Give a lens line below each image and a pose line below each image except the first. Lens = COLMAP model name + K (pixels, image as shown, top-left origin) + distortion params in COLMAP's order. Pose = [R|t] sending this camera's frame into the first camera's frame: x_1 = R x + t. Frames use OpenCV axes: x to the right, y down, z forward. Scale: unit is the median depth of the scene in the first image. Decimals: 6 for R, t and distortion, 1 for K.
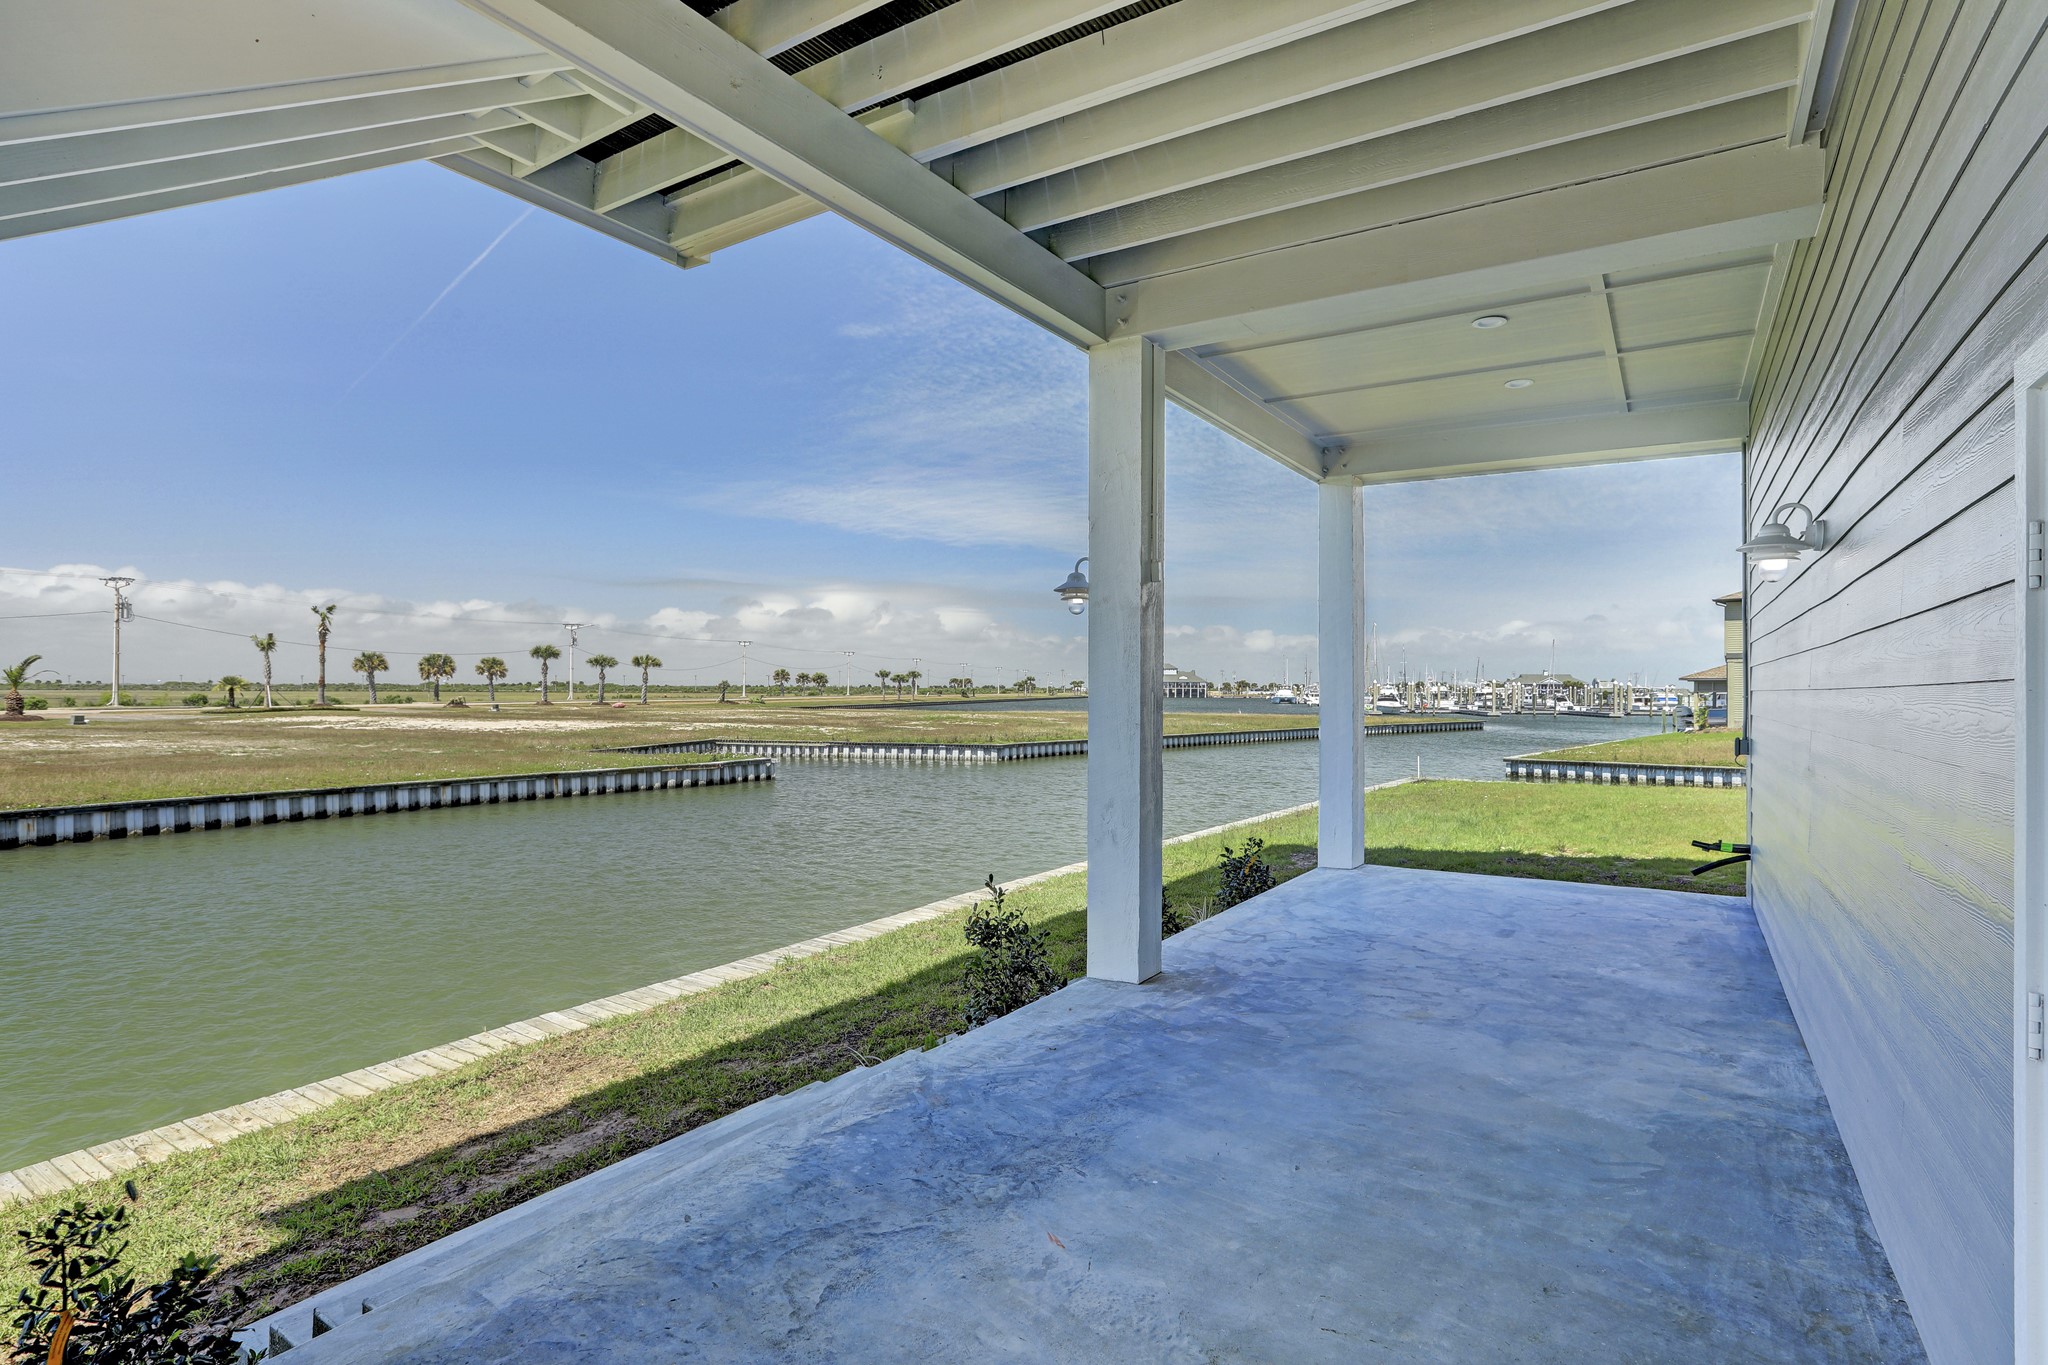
lens RADIAL K [[1005.0, 0, 1022.5], [0, 1005.0, 684.6], [0, 0, 1]] dist [-0.071285, 0.041662]
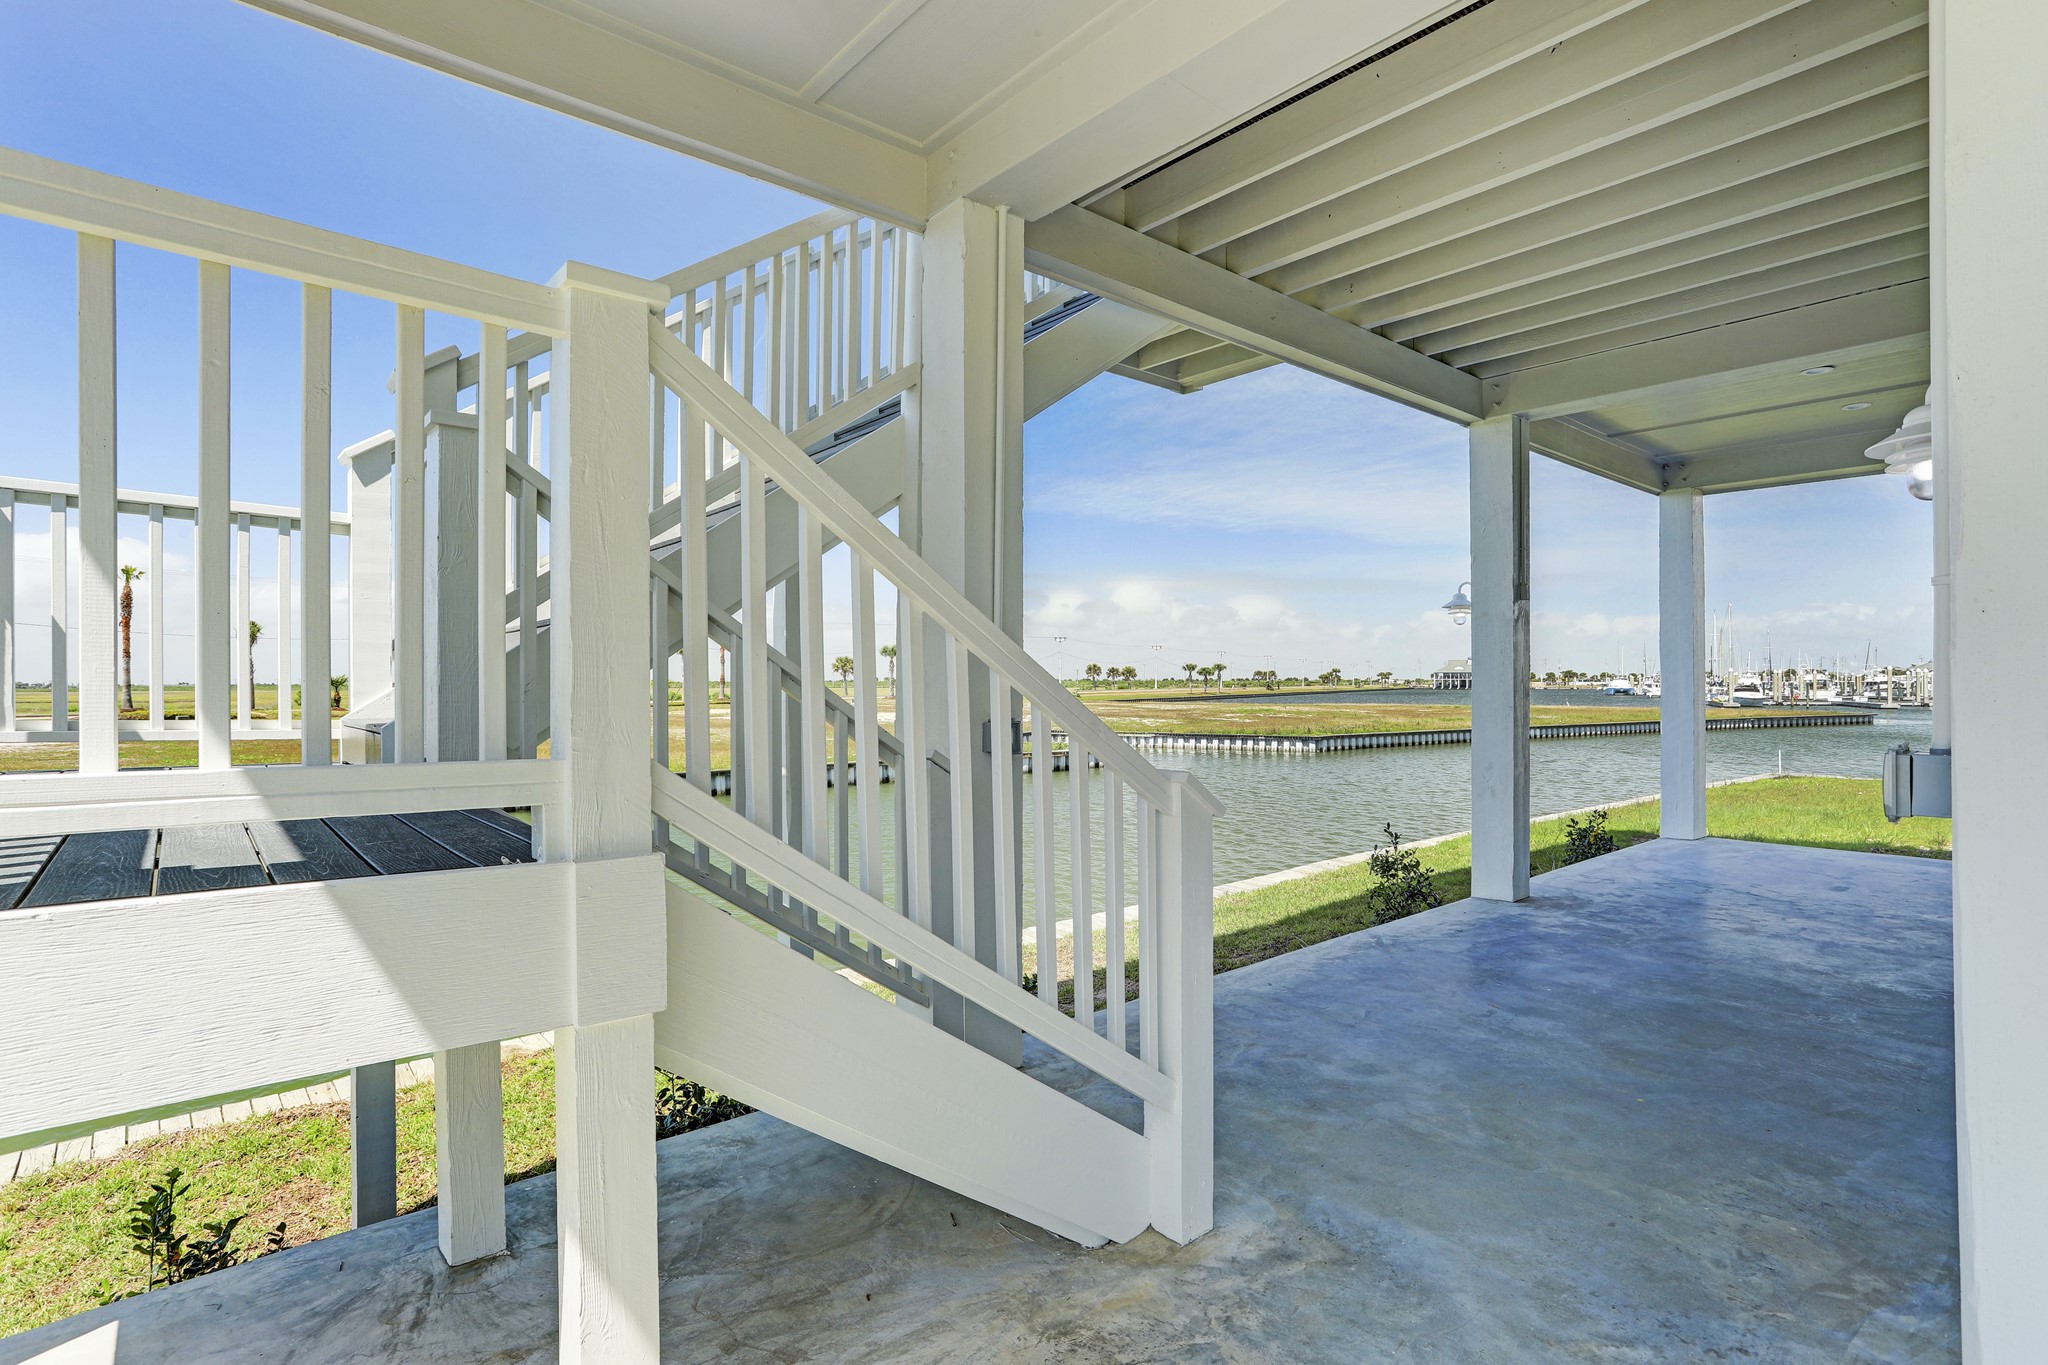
lens RADIAL K [[1096.7, 0, 1024.0], [0, 1096.7, 682.5], [0, 0, 1]] dist [-0.079591, 0.058299]
pose [[0.969520, -0.007522, -0.244897, -0.041887], [0.008664, 0.999956, 0.003588, -0.001026], [0.244860, -0.005600, 0.969542, -0.143572]]
